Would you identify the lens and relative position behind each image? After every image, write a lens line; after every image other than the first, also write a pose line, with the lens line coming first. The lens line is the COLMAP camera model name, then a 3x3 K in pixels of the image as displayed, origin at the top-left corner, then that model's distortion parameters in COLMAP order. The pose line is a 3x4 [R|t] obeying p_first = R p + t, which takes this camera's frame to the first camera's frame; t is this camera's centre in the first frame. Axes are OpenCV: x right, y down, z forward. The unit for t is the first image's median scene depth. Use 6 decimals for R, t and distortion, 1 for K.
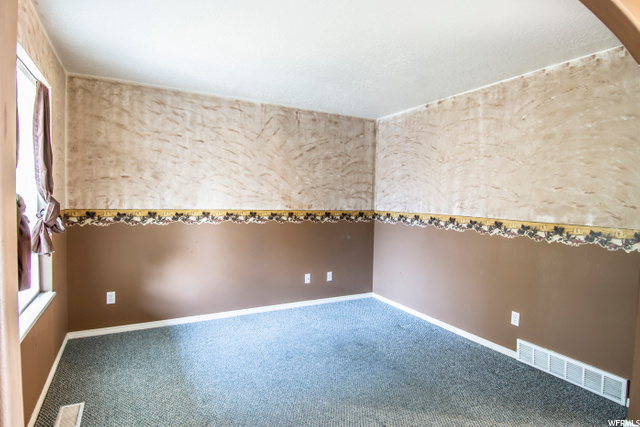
lens RADIAL K [[348.9, 0, 319.9], [0, 348.9, 214.9], [0, 0, 1]] dist [0.001196, -0.004471]
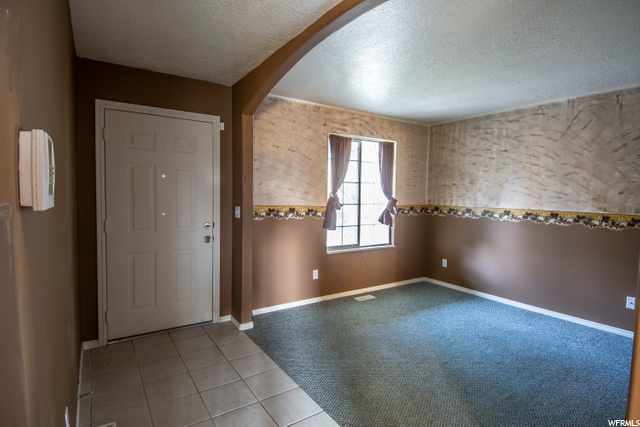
lens RADIAL K [[348.9, 0, 321.0], [0, 348.9, 213.4], [0, 0, 1]] dist [0.001196, -0.004471]
pose [[0.085535, 0.039235, -0.995562, 0.787204], [-0.059464, 0.997644, 0.034208, -0.001796], [0.994559, 0.056274, 0.087667, 0.280269]]
